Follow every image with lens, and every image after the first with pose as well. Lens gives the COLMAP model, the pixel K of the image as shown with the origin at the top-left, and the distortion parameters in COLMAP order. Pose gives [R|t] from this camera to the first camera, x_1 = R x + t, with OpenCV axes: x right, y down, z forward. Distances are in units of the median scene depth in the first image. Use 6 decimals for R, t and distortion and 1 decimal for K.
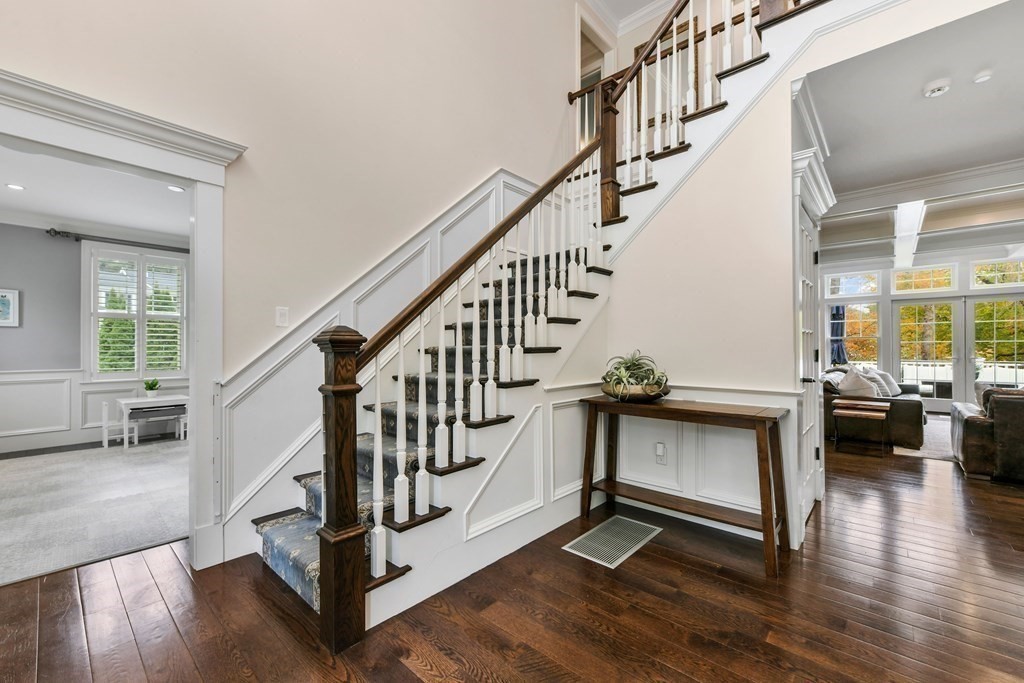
lens RADIAL K [[418.9, 0, 513.6], [0, 418.9, 337.3], [0, 0, 1]] dist [0.001372, 0.000072]
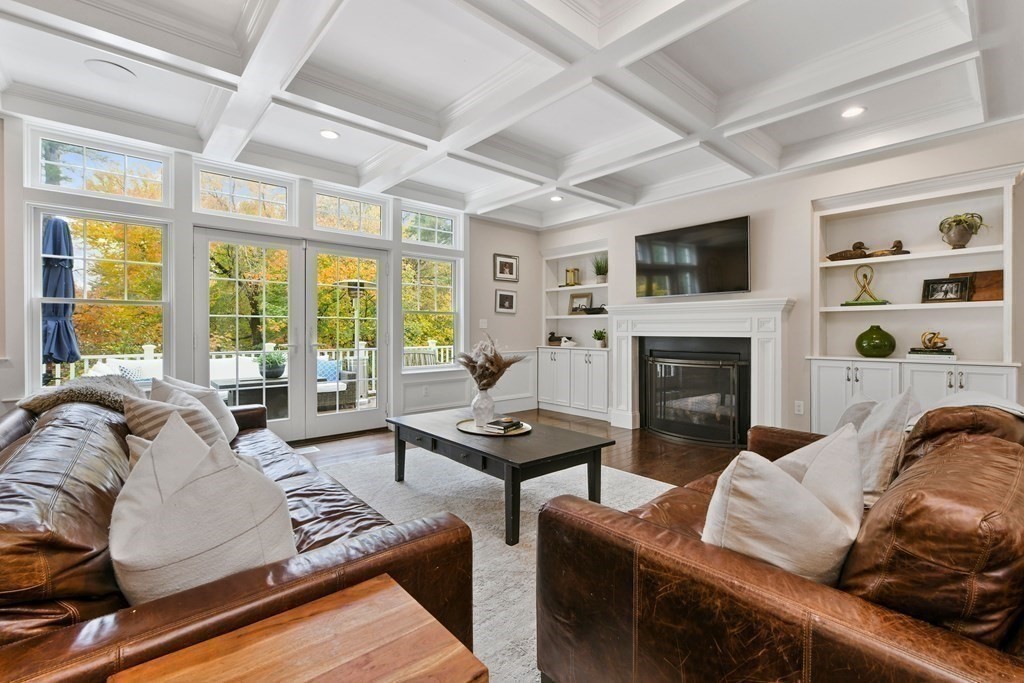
lens RADIAL K [[448.3, 0, 515.3], [0, 448.3, 335.2], [0, 0, 1]] dist [-0.013868, 0.000038]
pose [[0.104043, -0.007395, 0.994545, 0.412550], [-0.027025, 0.999582, 0.010260, 0.017065], [-0.994206, -0.027945, 0.103800, 0.542666]]
